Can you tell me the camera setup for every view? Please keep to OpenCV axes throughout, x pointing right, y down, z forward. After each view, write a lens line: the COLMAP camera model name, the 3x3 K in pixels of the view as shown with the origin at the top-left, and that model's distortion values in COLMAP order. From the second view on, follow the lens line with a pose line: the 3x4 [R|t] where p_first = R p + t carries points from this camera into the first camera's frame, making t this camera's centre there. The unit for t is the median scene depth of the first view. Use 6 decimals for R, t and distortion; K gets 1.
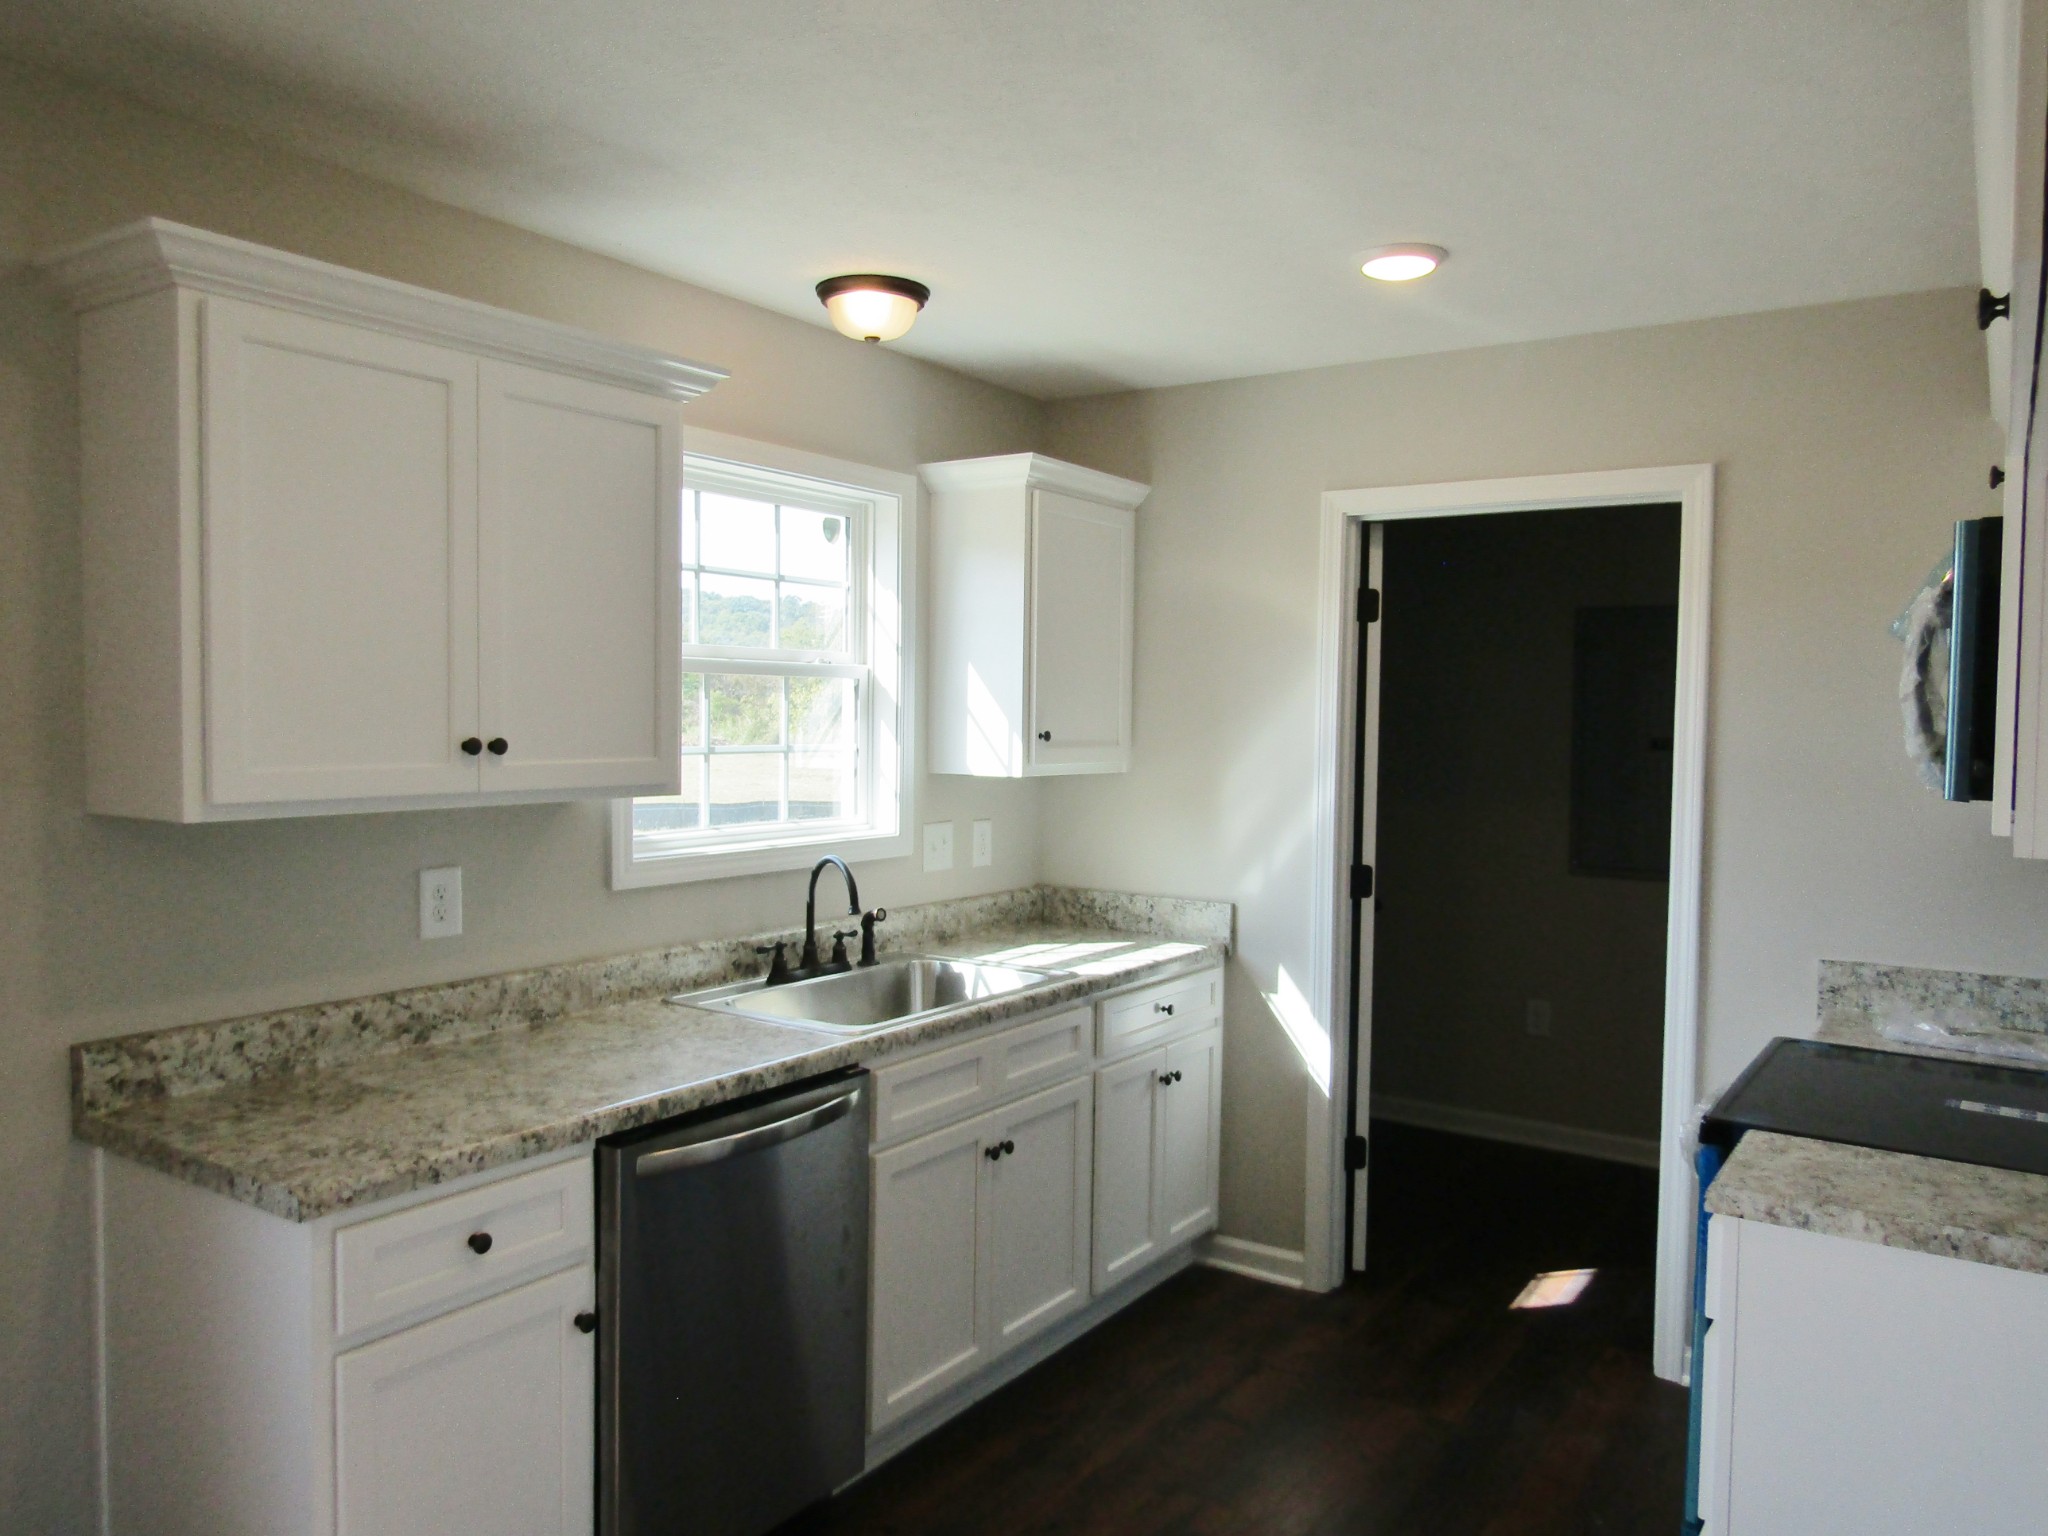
lens RADIAL K [[1473.7, 0, 1026.7], [0, 1473.7, 762.9], [0, 0, 1]] dist [0.000855, 0.000252]
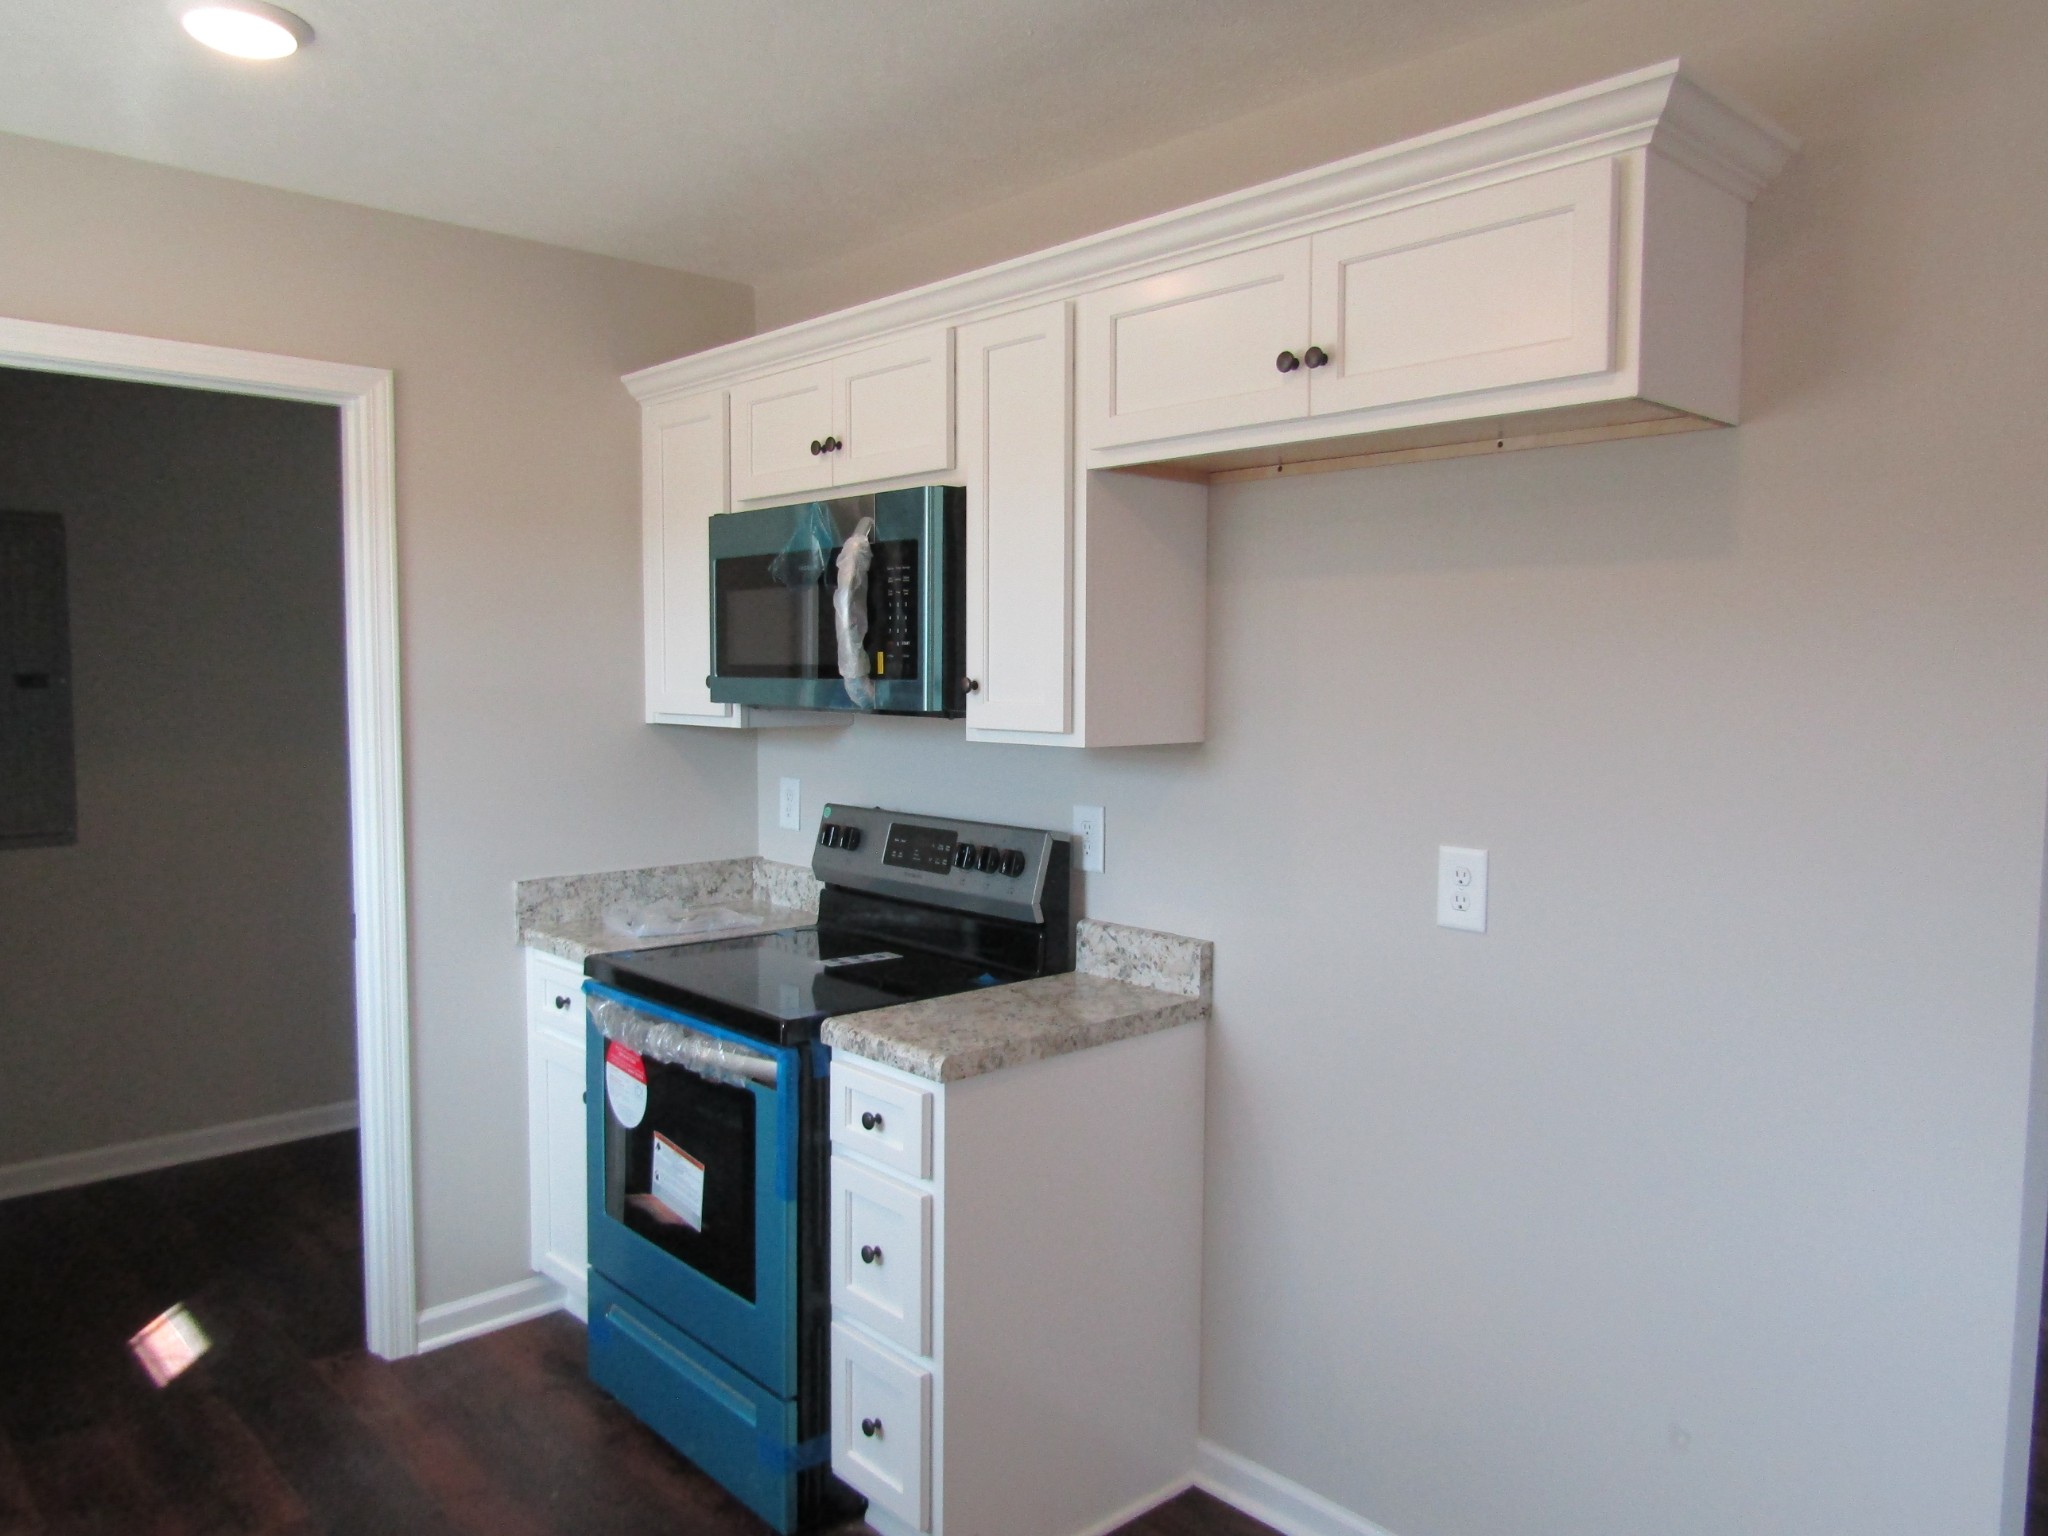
lens RADIAL K [[1473.7, 0, 1026.7], [0, 1473.7, 762.9], [0, 0, 1]] dist [0.000855, 0.000252]
pose [[0.234704, -0.079227, 0.968833, -0.380520], [0.035270, 0.996711, 0.072962, -0.012201], [-0.971427, 0.017046, 0.236726, 0.424900]]
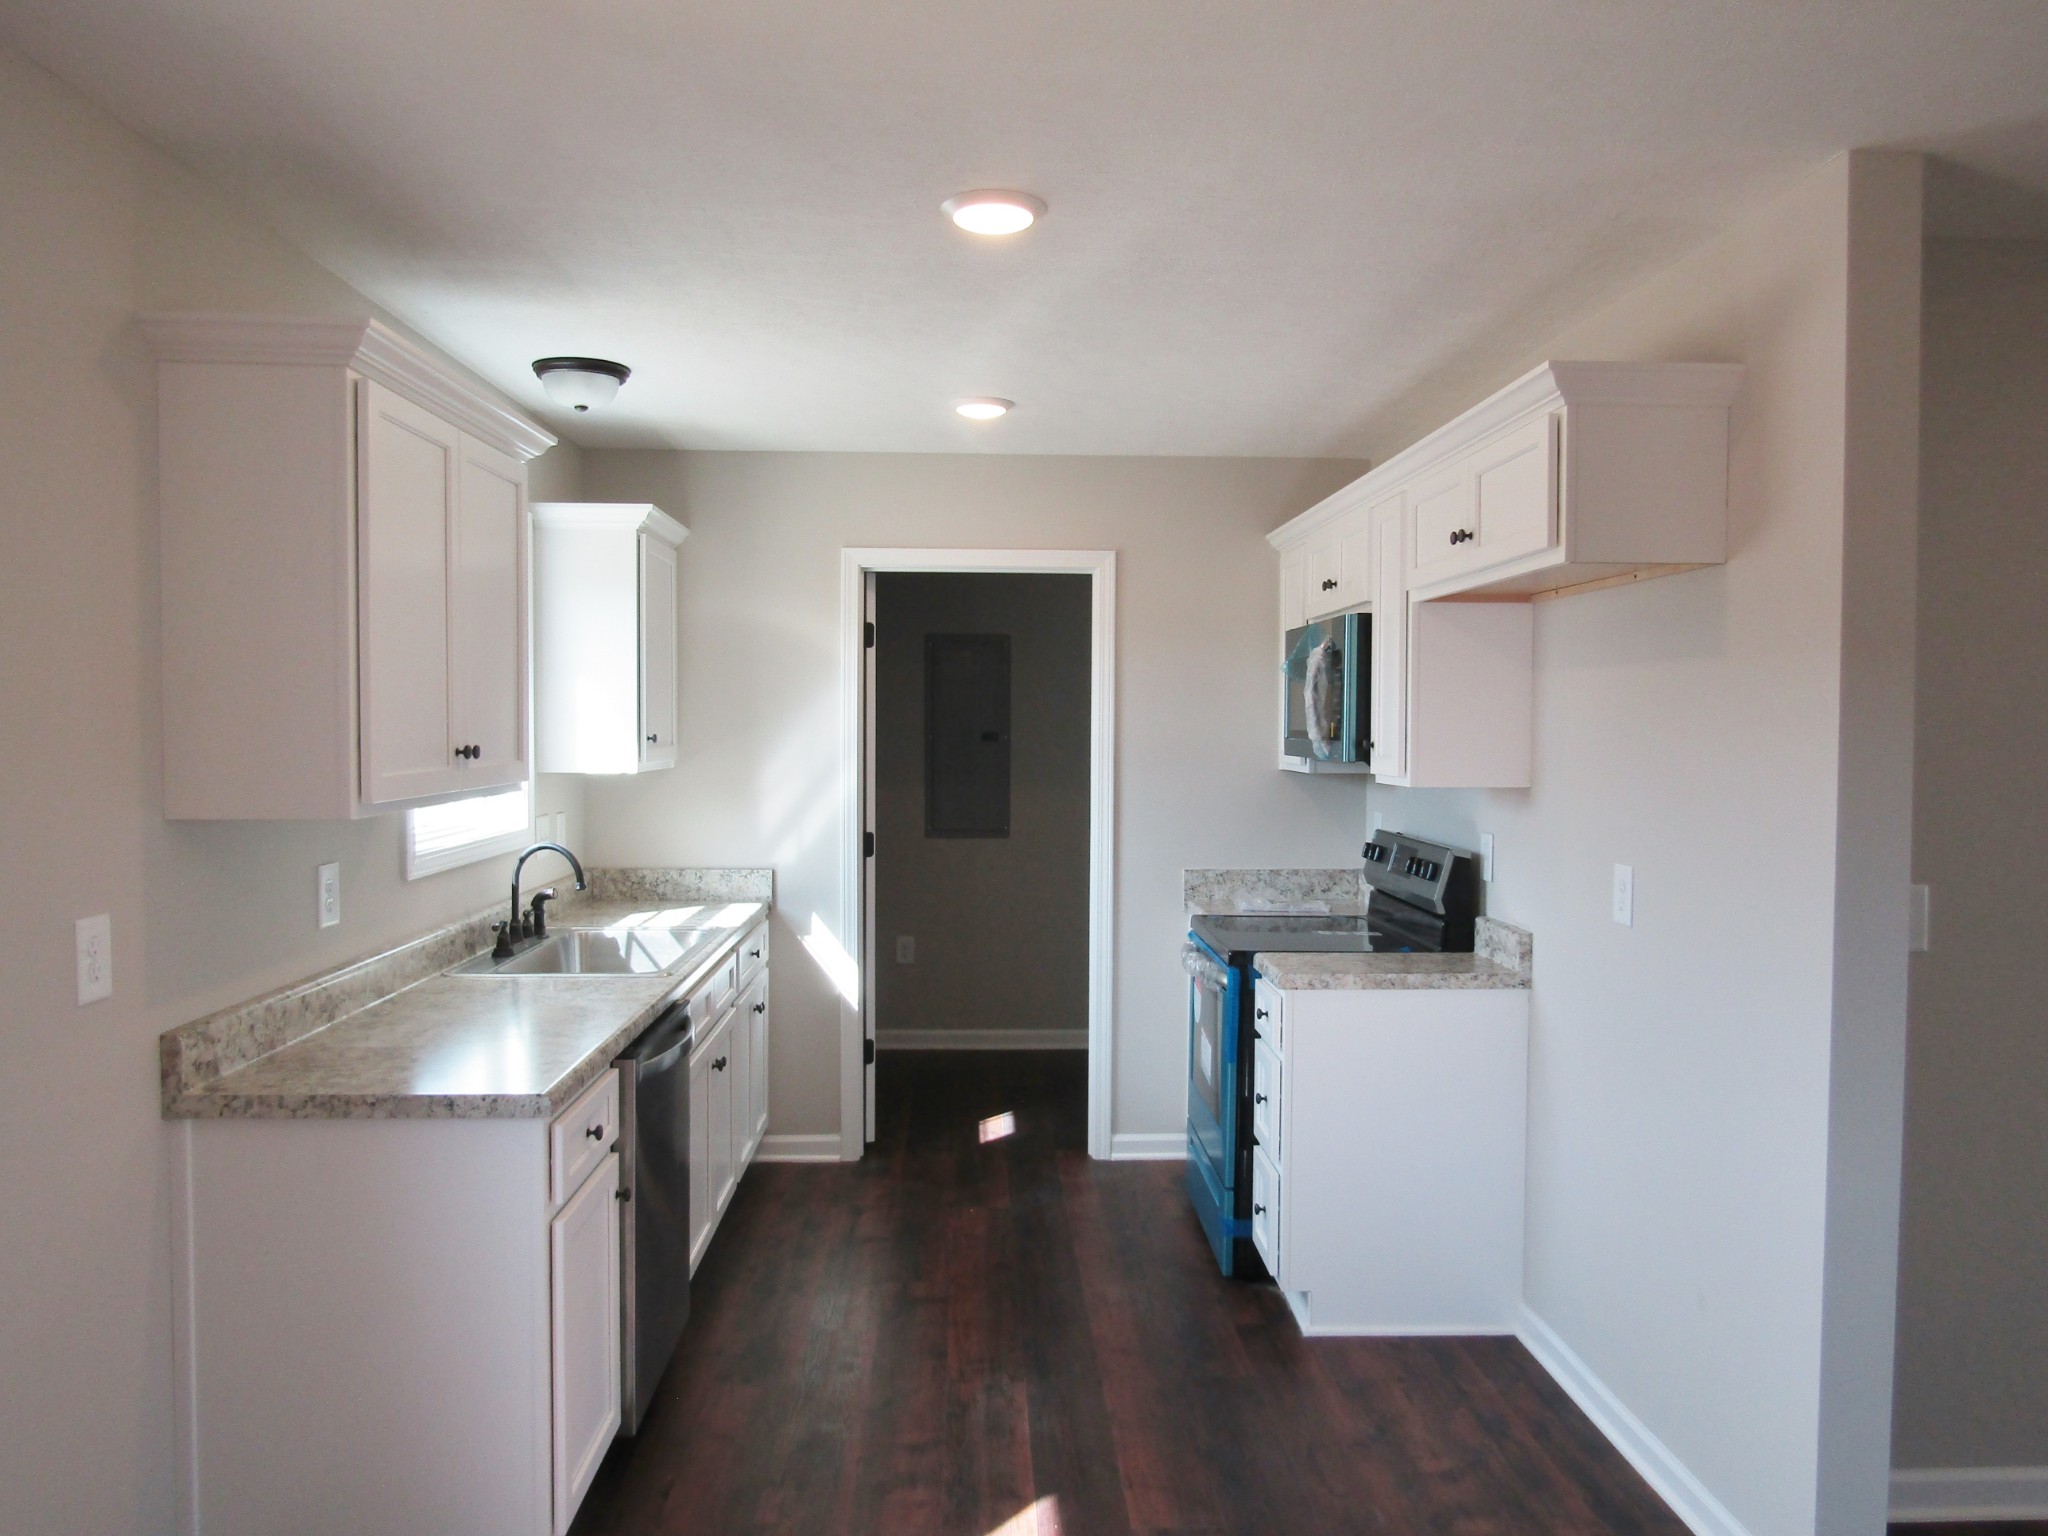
lens RADIAL K [[1473.7, 0, 1026.7], [0, 1473.7, 762.9], [0, 0, 1]] dist [0.000855, 0.000252]
pose [[0.805713, -0.027889, 0.591649, -0.549290], [0.028271, 0.999563, 0.008618, 0.000350], [-0.591631, 0.009783, 0.806149, -0.181737]]
